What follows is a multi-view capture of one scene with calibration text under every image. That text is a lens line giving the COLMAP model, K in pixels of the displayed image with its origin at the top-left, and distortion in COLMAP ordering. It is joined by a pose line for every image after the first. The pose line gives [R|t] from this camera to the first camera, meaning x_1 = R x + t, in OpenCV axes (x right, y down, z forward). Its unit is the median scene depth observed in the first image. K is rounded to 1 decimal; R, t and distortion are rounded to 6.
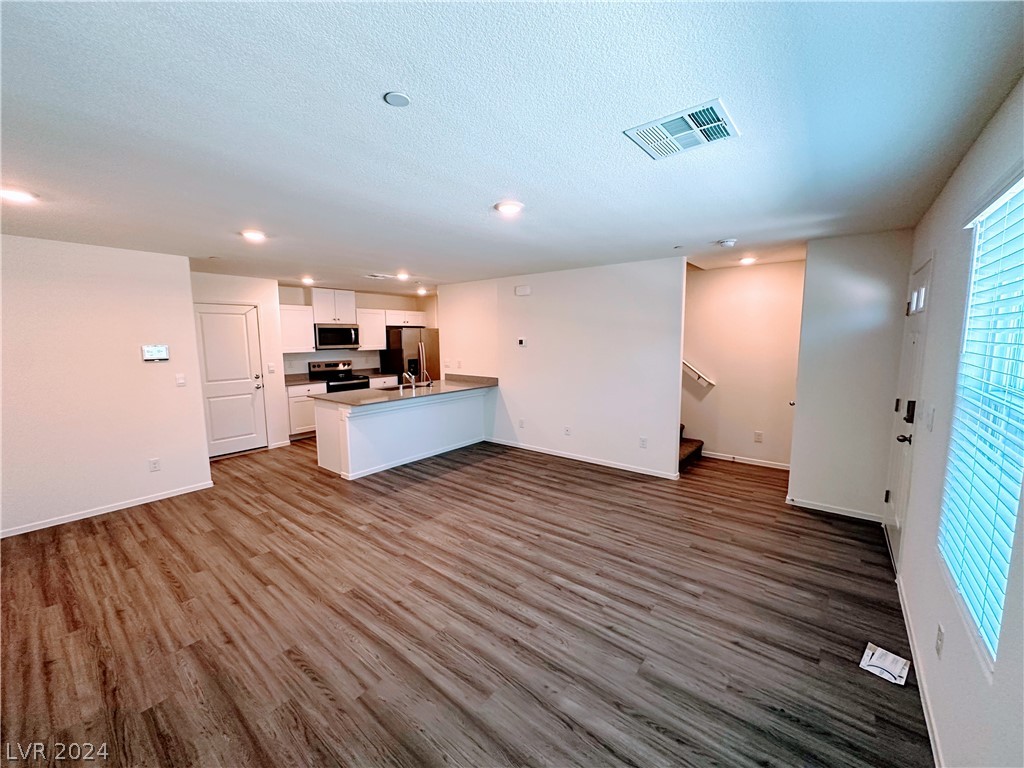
lens RADIAL K [[409.2, 0, 511.2], [0, 409.2, 381.7], [0, 0, 1]] dist [-0.000710, 0.000430]
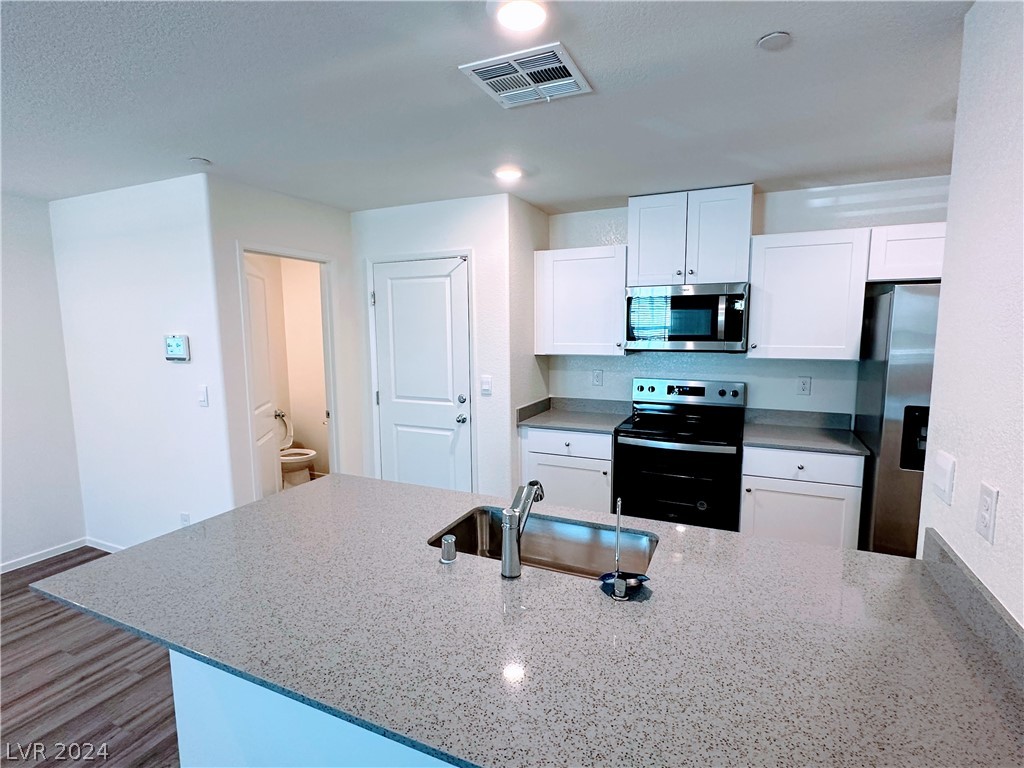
lens RADIAL K [[513.8, 0, 511.9], [0, 513.8, 387.9], [0, 0, 1]] dist [-0.003245, -0.000270]
pose [[0.244756, 0.129288, -0.960926, -0.001184], [-0.102492, 0.988967, 0.106955, -0.156628], [0.964152, 0.072310, 0.255307, 1.406588]]
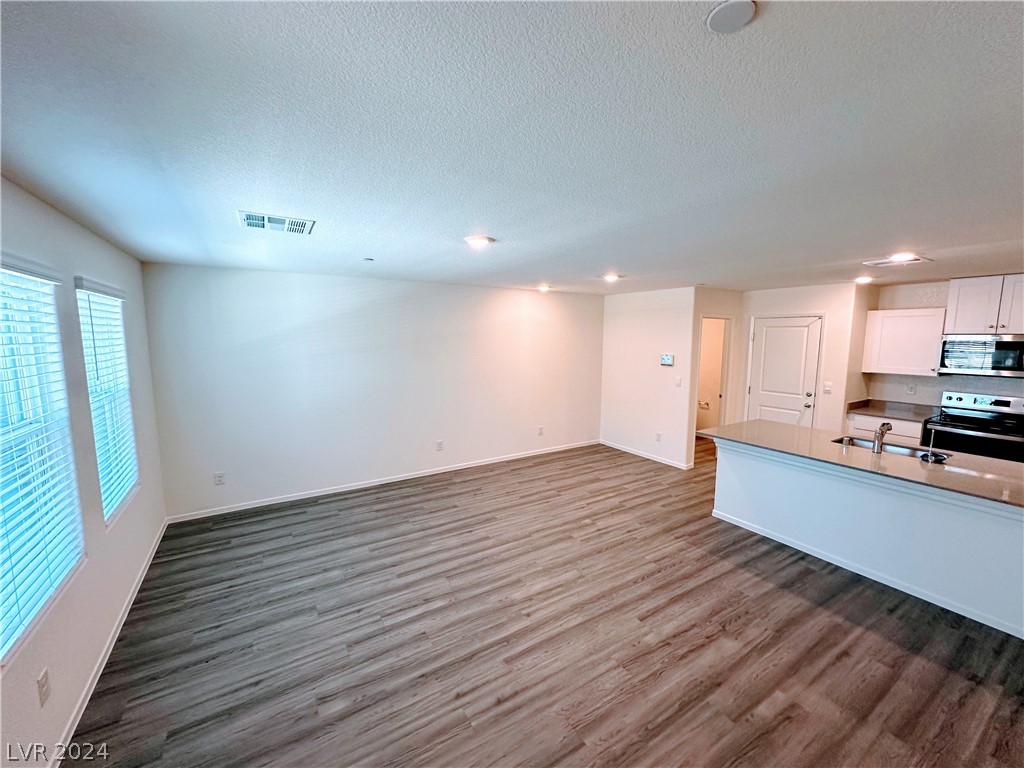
lens RADIAL K [[409.2, 0, 513.0], [0, 409.2, 381.8], [0, 0, 1]] dist [-0.000710, 0.000430]
pose [[-0.325690, 0.114233, -0.938551, 0.694609], [-0.109148, 0.981495, 0.157335, -0.174075], [0.939155, 0.153683, -0.307195, 1.031083]]
